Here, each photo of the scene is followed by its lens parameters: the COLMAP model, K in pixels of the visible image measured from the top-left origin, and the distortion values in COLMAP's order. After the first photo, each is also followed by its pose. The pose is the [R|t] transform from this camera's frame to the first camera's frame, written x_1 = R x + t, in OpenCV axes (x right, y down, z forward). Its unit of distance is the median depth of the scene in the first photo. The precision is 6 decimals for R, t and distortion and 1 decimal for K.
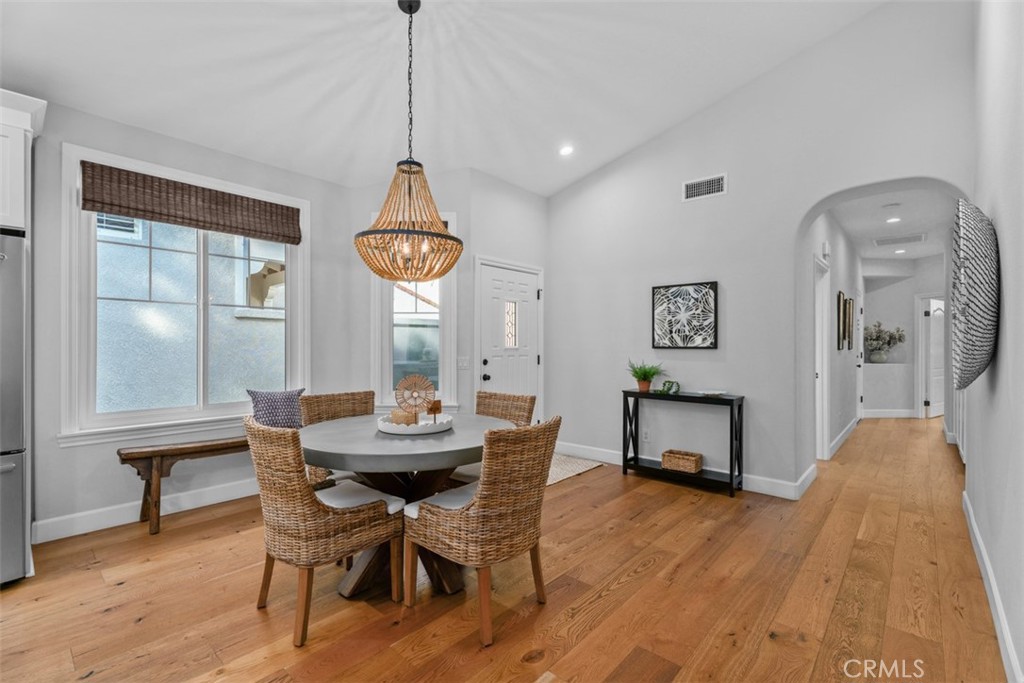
lens RADIAL K [[450.3, 0, 512.3], [0, 450.3, 343.9], [0, 0, 1]] dist [0.001260, 0.000086]
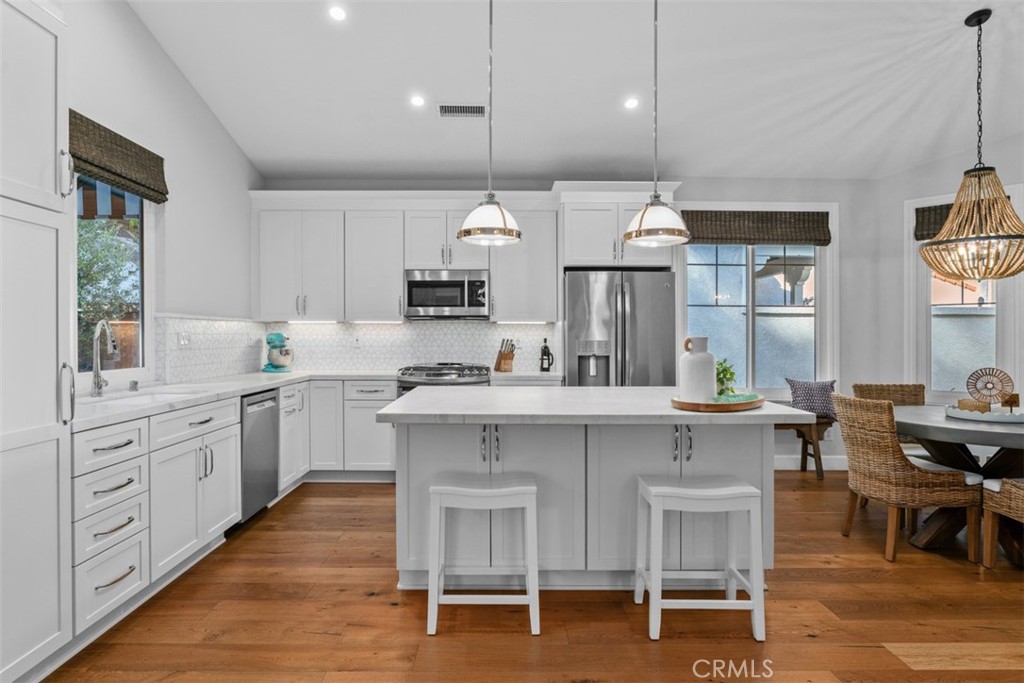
lens RADIAL K [[567.7, 0, 510.1], [0, 567.7, 337.4], [0, 0, 1]] dist [-0.003668, -0.000330]
pose [[0.680161, 0.000721, -0.733062, -0.001936], [-0.001068, 0.999999, -0.000008, -0.002564], [0.733062, 0.000789, 0.680162, -0.699008]]
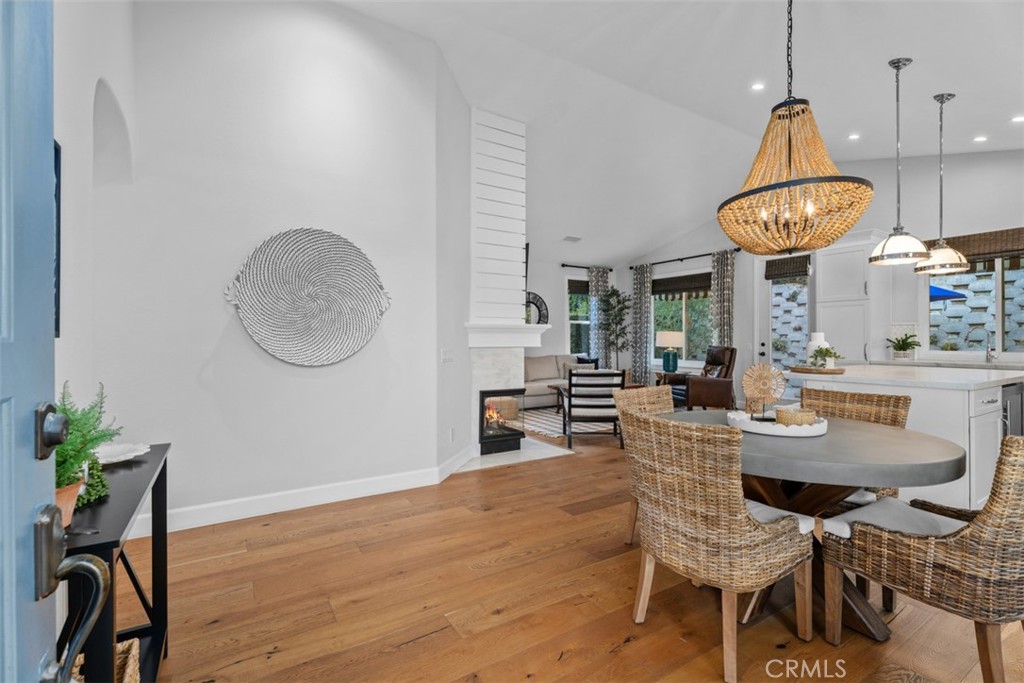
lens RADIAL K [[458.9, 0, 511.8], [0, 458.9, 338.7], [0, 0, 1]] dist [0.002270, 0.000508]
pose [[-0.961281, -0.000564, 0.275571, 0.023188], [-0.001009, 0.999998, -0.001476, 0.018807], [-0.275570, -0.001697, -0.961280, 1.888651]]
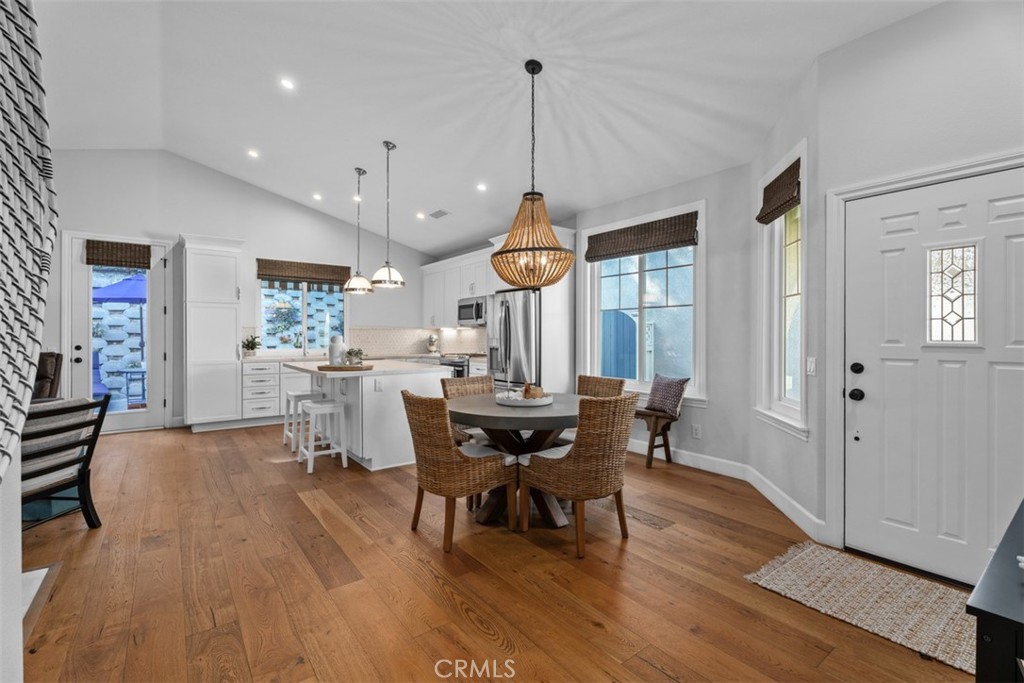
lens RADIAL K [[454.8, 0, 511.3], [0, 454.8, 338.2], [0, 0, 1]] dist [0.001706, 0.000288]
pose [[-0.191167, 0.002293, -0.981555, 1.016507], [0.000798, 0.999997, 0.002181, 0.000876], [0.981557, -0.000366, -0.191169, 1.160862]]
